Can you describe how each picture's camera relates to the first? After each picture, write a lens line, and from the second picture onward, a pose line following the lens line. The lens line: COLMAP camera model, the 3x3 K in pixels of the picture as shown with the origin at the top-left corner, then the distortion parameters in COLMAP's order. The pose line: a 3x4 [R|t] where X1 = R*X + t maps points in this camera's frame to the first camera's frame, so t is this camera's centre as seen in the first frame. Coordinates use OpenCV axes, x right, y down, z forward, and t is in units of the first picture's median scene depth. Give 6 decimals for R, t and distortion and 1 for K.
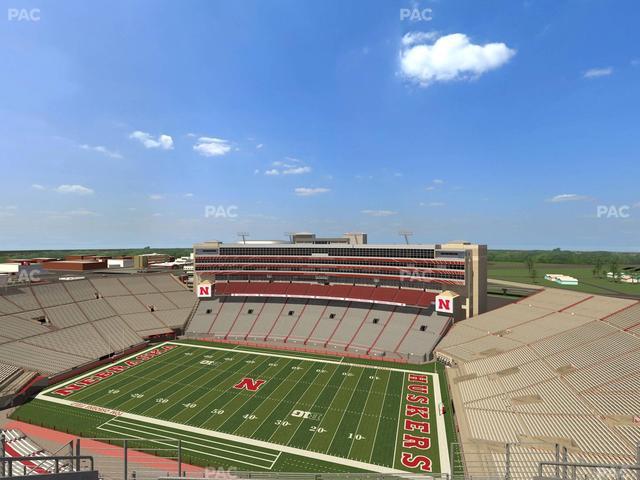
lens RADIAL K [[320.7, 0, 319.9], [0, 320.7, 240.7], [0, 0, 1]] dist [0.000002, 0.000397]
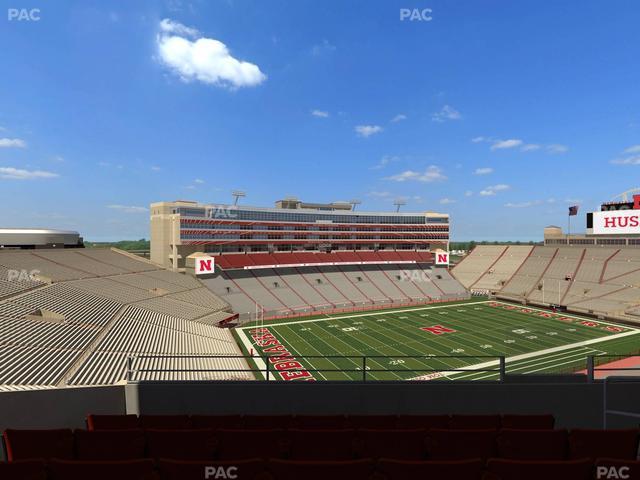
lens RADIAL K [[320.7, 0, 319.6], [0, 320.7, 240.8], [0, 0, 1]] dist [0.000002, 0.000397]
pose [[0.755322, -0.001376, 0.655352, -0.682579], [0.001381, 0.999999, 0.000509, 0.107655], [-0.655352, 0.000521, 0.755323, 0.303851]]
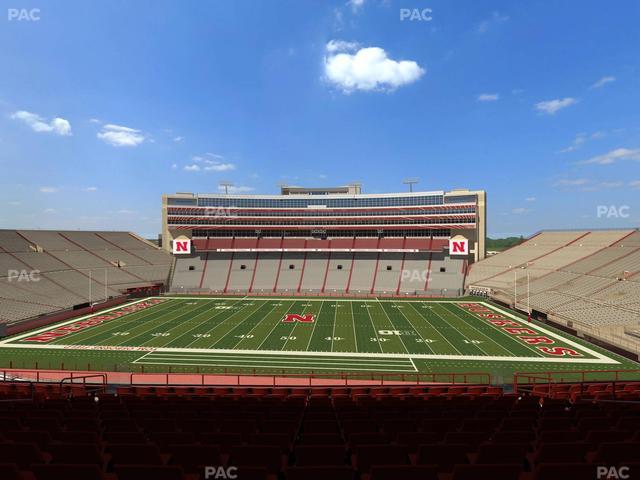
lens RADIAL K [[320.7, 0, 319.7], [0, 320.7, 240.6], [0, 0, 1]] dist [0.000002, 0.000397]
pose [[0.973521, -0.000042, 0.228599, -0.215801], [0.000213, 1.000000, -0.000722, 0.151370], [-0.228599, 0.000751, 0.973520, 0.113844]]
